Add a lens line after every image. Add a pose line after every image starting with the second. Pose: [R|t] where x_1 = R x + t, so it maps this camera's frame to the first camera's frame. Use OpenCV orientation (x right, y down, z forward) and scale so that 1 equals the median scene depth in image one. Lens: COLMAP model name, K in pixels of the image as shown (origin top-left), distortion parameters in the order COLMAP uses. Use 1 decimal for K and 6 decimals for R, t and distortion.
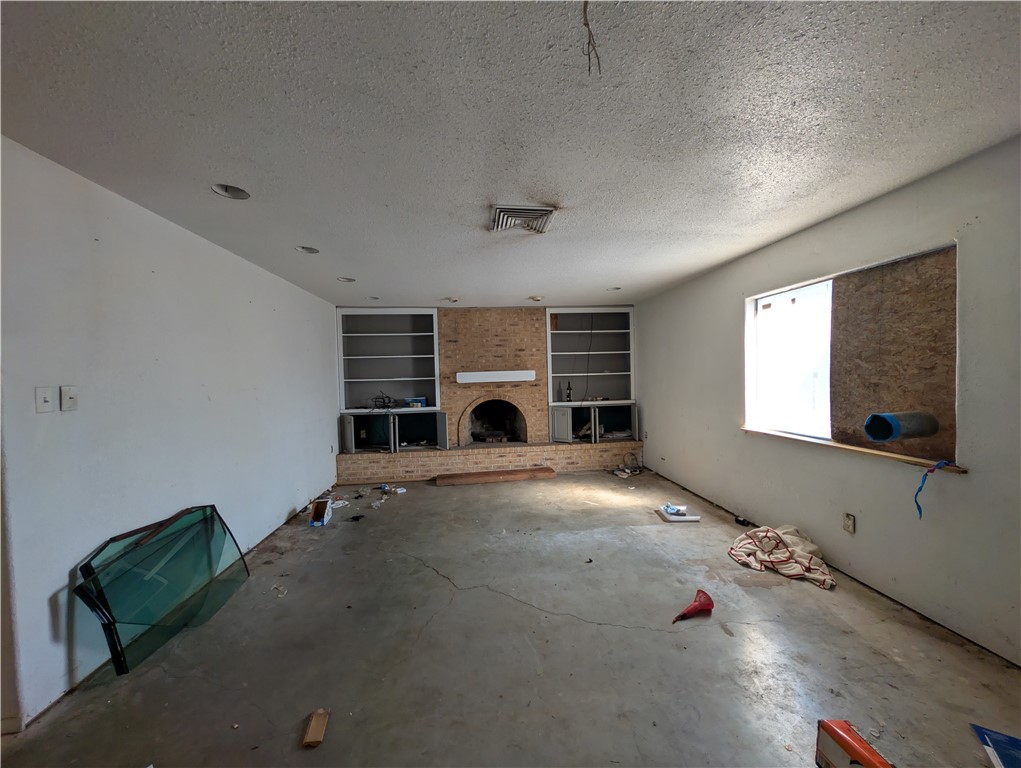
lens RADIAL K [[388.2, 0, 512.8], [0, 388.2, 385.2], [0, 0, 1]] dist [0.000405, 0.000319]
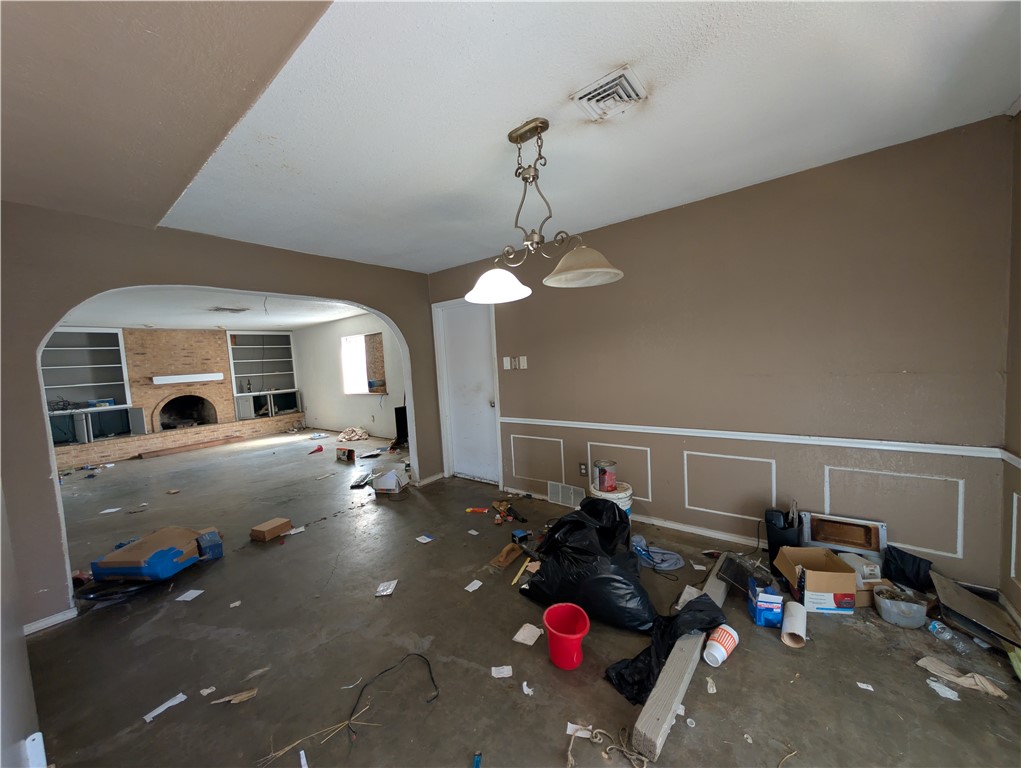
lens RADIAL K [[370.7, 0, 510.5], [0, 370.7, 384.0], [0, 0, 1]] dist [0.000805, 0.000061]
pose [[0.700955, -0.064466, 0.710286, -0.173376], [0.062941, 0.997612, 0.028429, 0.032499], [-0.710422, 0.024778, 0.703339, -0.768398]]
